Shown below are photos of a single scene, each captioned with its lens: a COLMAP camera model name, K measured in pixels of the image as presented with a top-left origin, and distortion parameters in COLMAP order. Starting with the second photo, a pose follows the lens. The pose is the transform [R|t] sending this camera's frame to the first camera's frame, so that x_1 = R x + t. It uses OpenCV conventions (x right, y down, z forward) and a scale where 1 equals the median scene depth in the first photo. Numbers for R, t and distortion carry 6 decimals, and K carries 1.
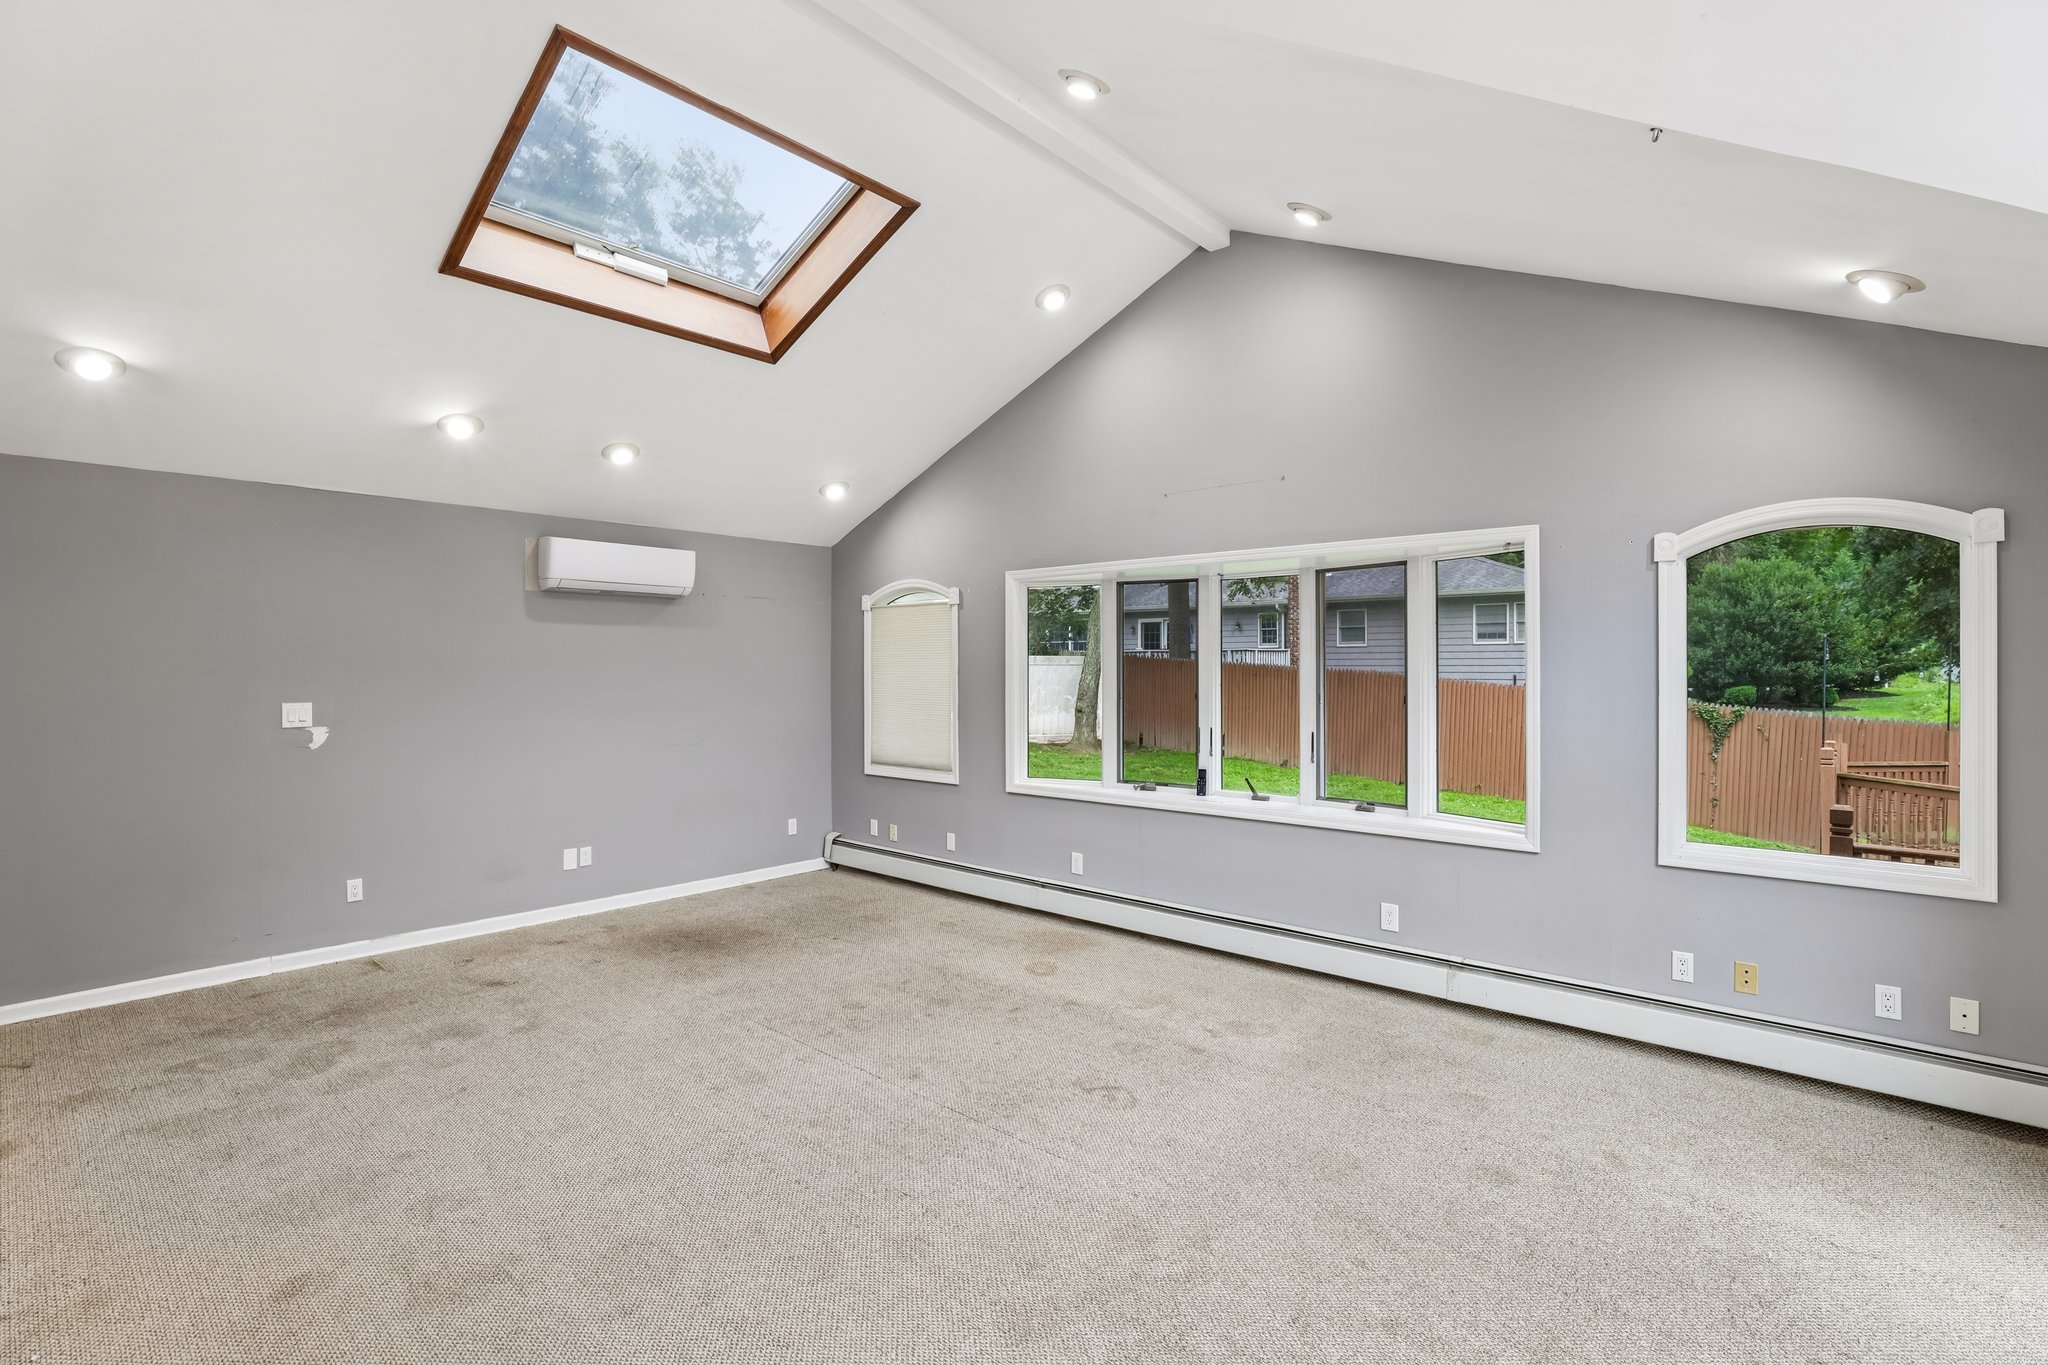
lens RADIAL K [[945.1, 0, 1019.0], [0, 945.1, 675.7], [0, 0, 1]] dist [-0.026238, 0.004894]
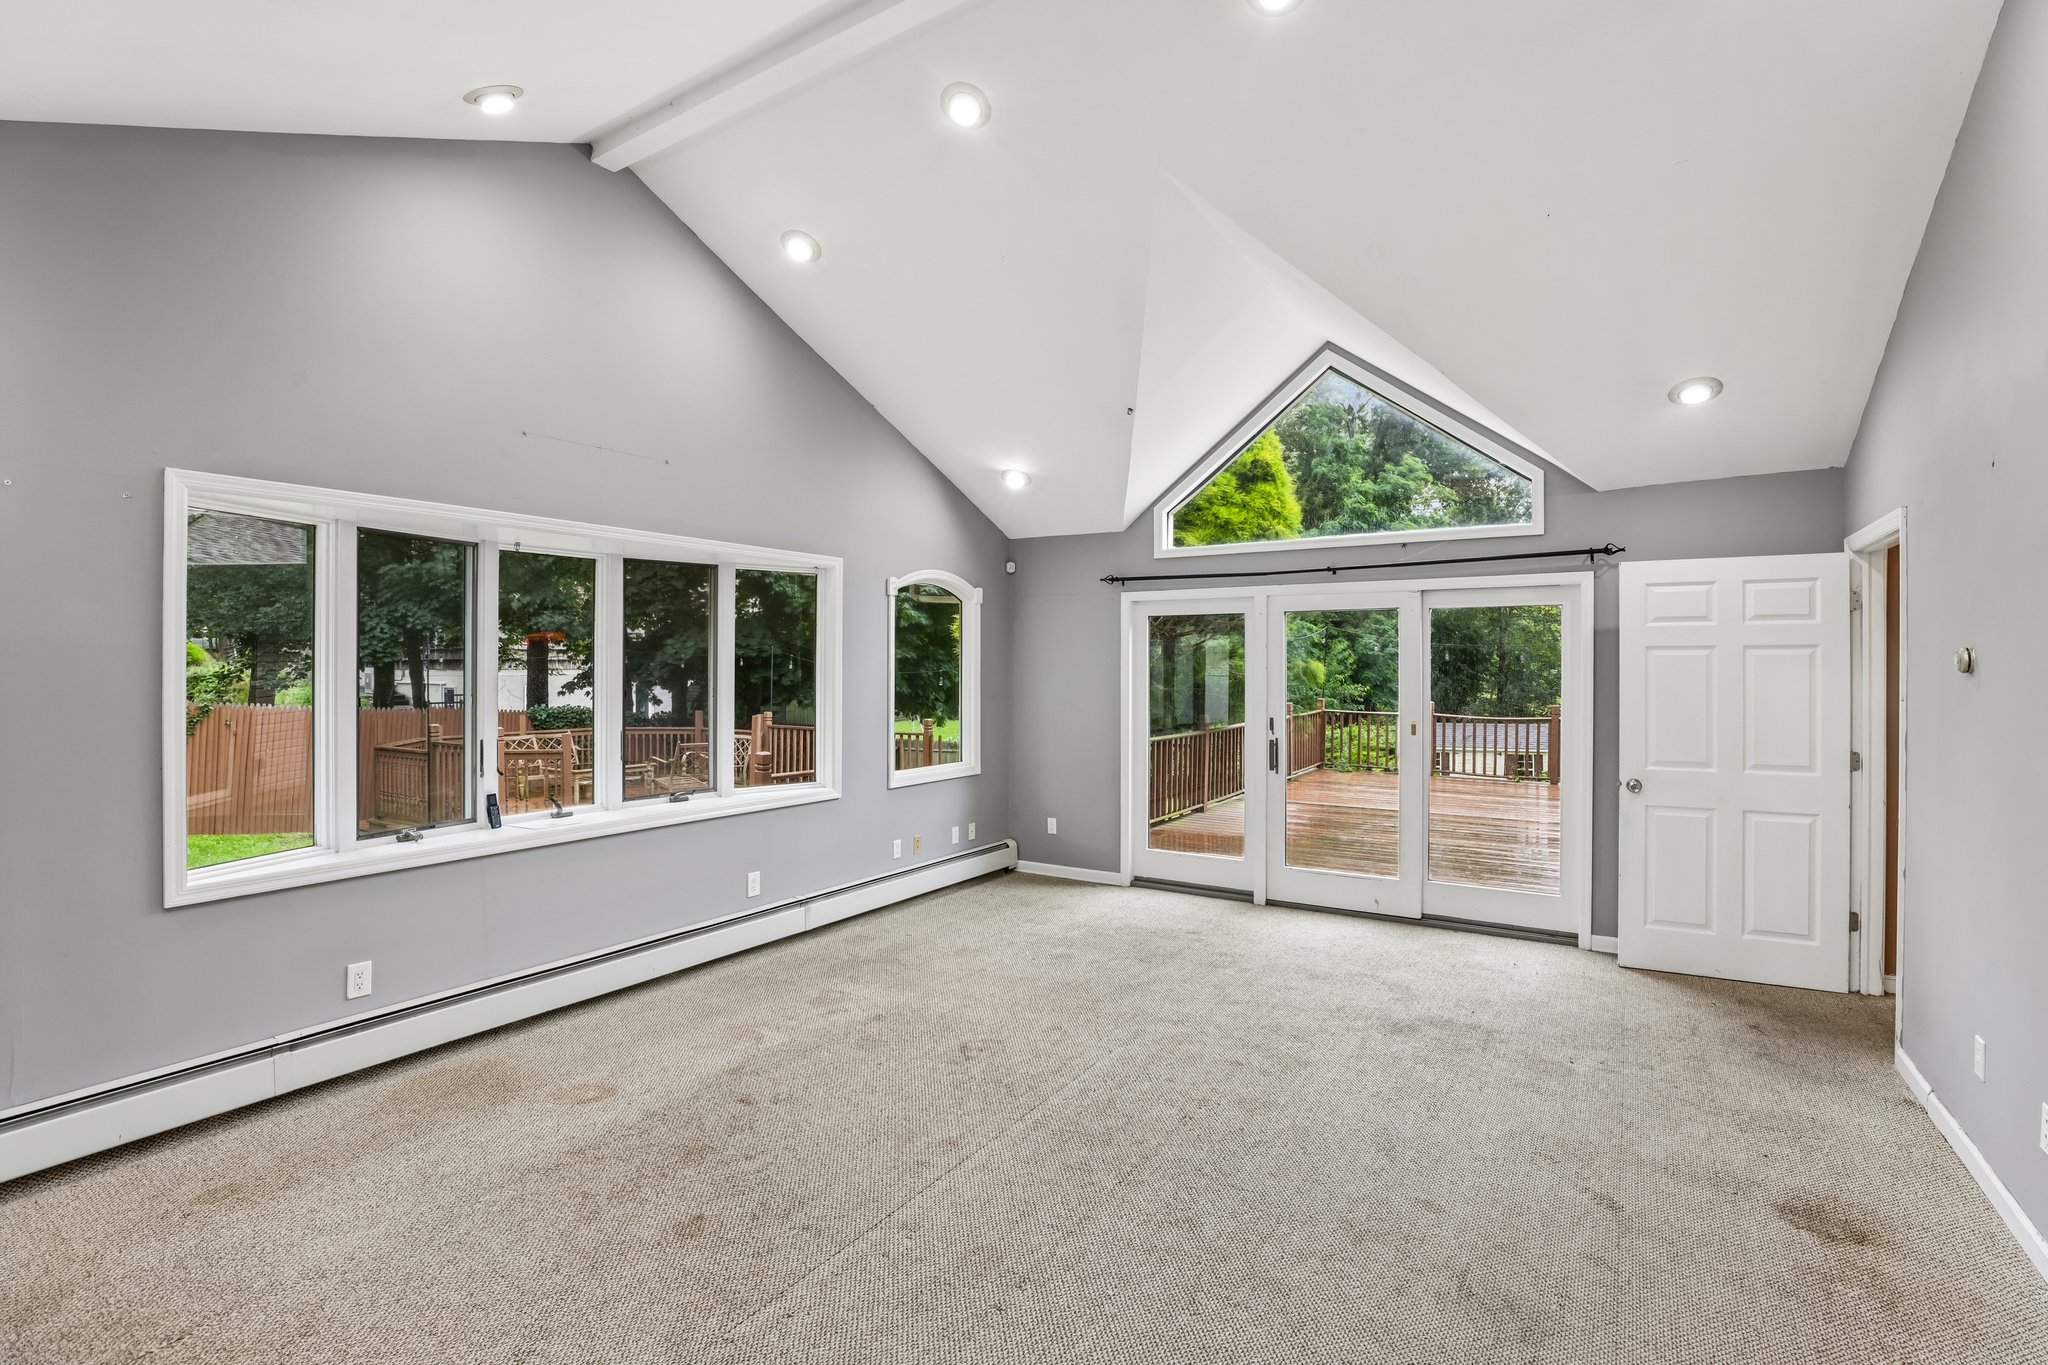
lens RADIAL K [[945.1, 0, 1017.2], [0, 945.1, 670.6], [0, 0, 1]] dist [-0.026238, 0.004894]
pose [[-0.153026, -0.004365, 0.988213, -0.772660], [0.004054, 0.999979, 0.005045, -0.003679], [-0.988214, 0.004778, -0.153005, 0.864047]]
